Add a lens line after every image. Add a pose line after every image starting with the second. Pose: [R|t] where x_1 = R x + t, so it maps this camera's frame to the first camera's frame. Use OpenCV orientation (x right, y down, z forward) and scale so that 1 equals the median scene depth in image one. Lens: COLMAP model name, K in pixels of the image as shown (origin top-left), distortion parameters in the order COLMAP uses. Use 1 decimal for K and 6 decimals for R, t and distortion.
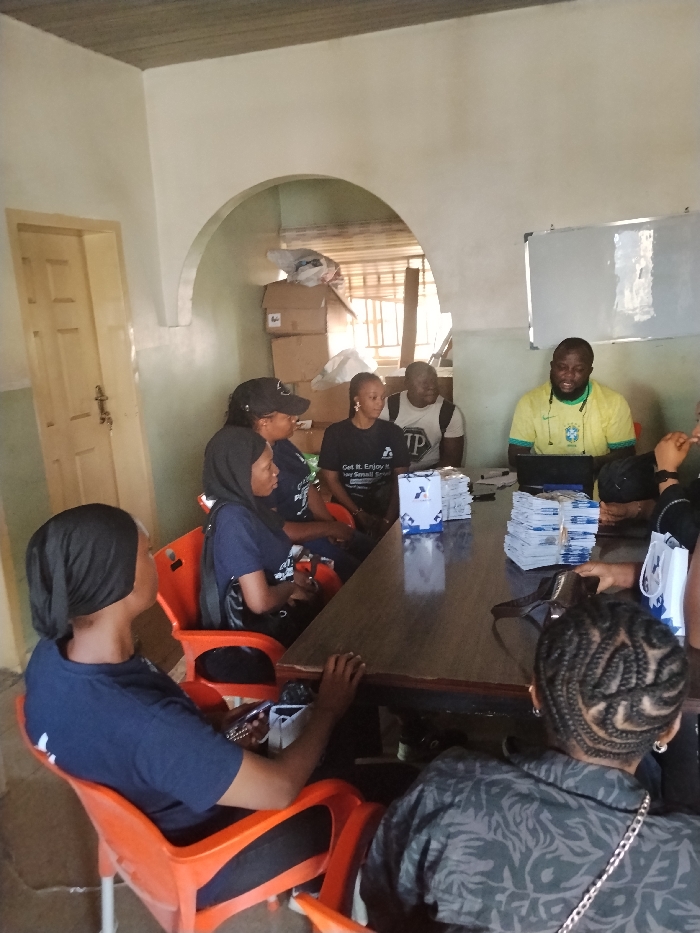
lens RADIAL K [[791.3, 0, 347.7], [0, 791.3, 484.4], [0, 0, 1]] dist [0.074283, -0.136674]
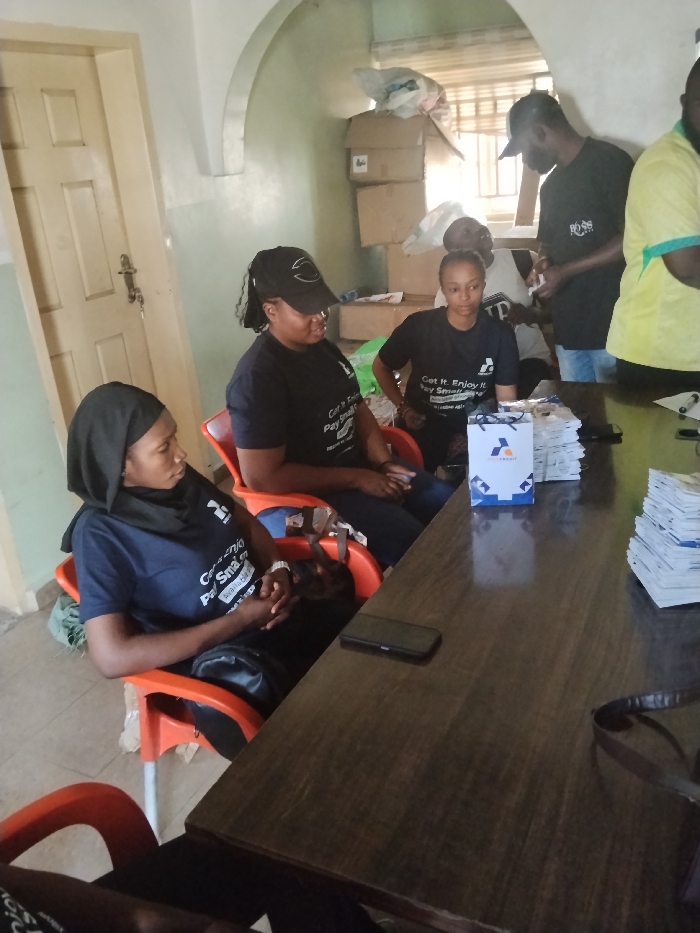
lens RADIAL K [[791.3, 0, 353.7], [0, 791.3, 476.8], [0, 0, 1]] dist [0.074283, -0.136674]
pose [[0.988905, 0.040730, -0.142855, 0.044113], [-0.015443, 0.984654, 0.173836, -0.050569], [0.147743, -0.169701, 0.974358, 0.227314]]
